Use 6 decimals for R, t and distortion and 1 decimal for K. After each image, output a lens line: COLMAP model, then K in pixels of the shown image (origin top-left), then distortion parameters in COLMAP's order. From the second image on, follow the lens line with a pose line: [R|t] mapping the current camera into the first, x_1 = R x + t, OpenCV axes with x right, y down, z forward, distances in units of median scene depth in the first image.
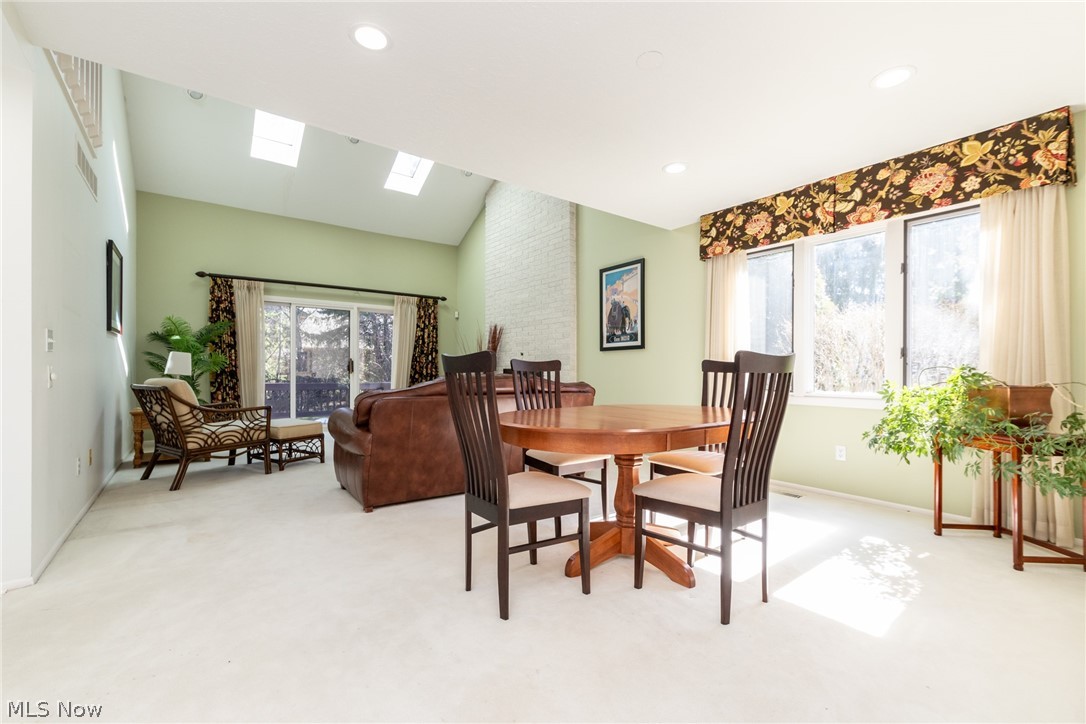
lens RADIAL K [[475.3, 0, 566.5], [0, 475.3, 364.1], [0, 0, 1]] dist [0.003589, -0.000318]
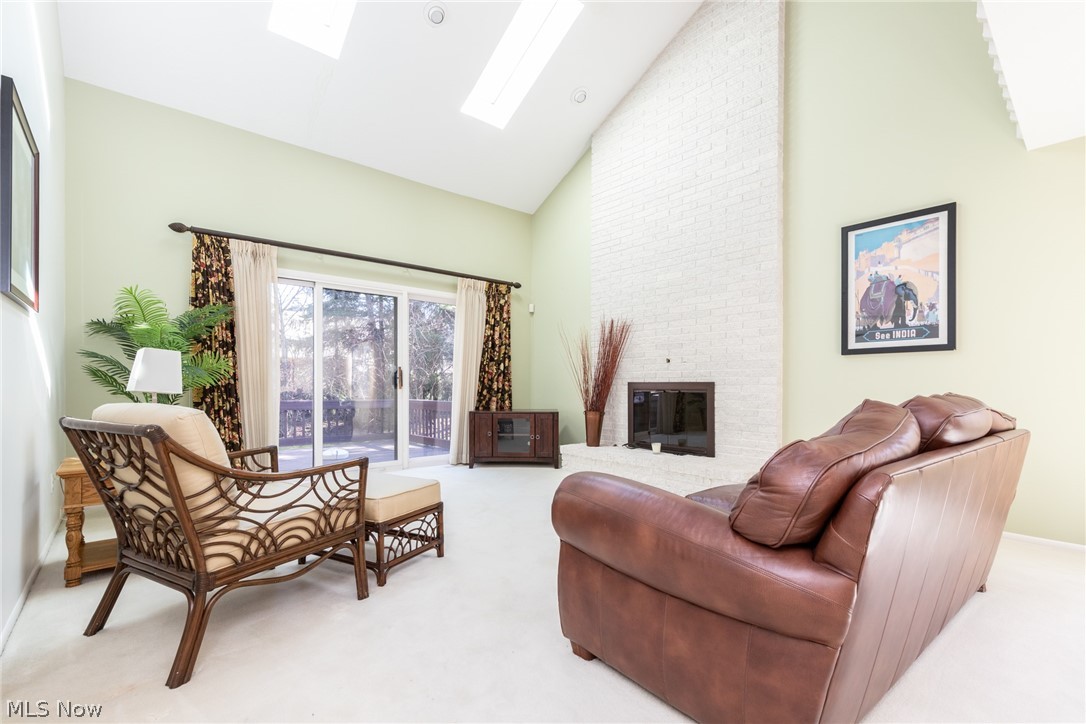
lens RADIAL K [[475.3, 0, 561.9], [0, 475.3, 382.6], [0, 0, 1]] dist [0.003589, -0.000318]
pose [[0.996678, -0.001049, 0.081435, -0.364410], [0.000019, 0.999920, 0.012654, 0.002437], [-0.081441, -0.012610, 0.996598, 0.391178]]
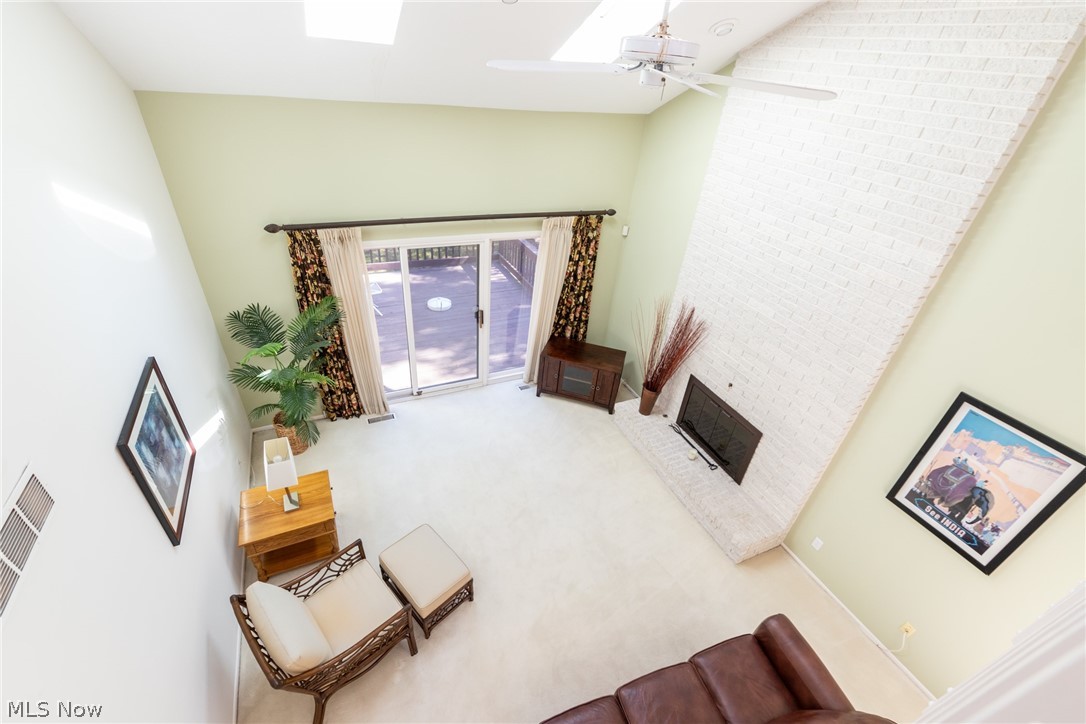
lens RADIAL K [[475.3, 0, 562.0], [0, 475.3, 356.2], [0, 0, 1]] dist [0.003589, -0.000318]
pose [[0.974113, 0.193909, -0.116204, -0.307199], [-0.096777, 0.822254, 0.560832, -0.490160], [0.204300, -0.535068, 0.819734, 0.509995]]
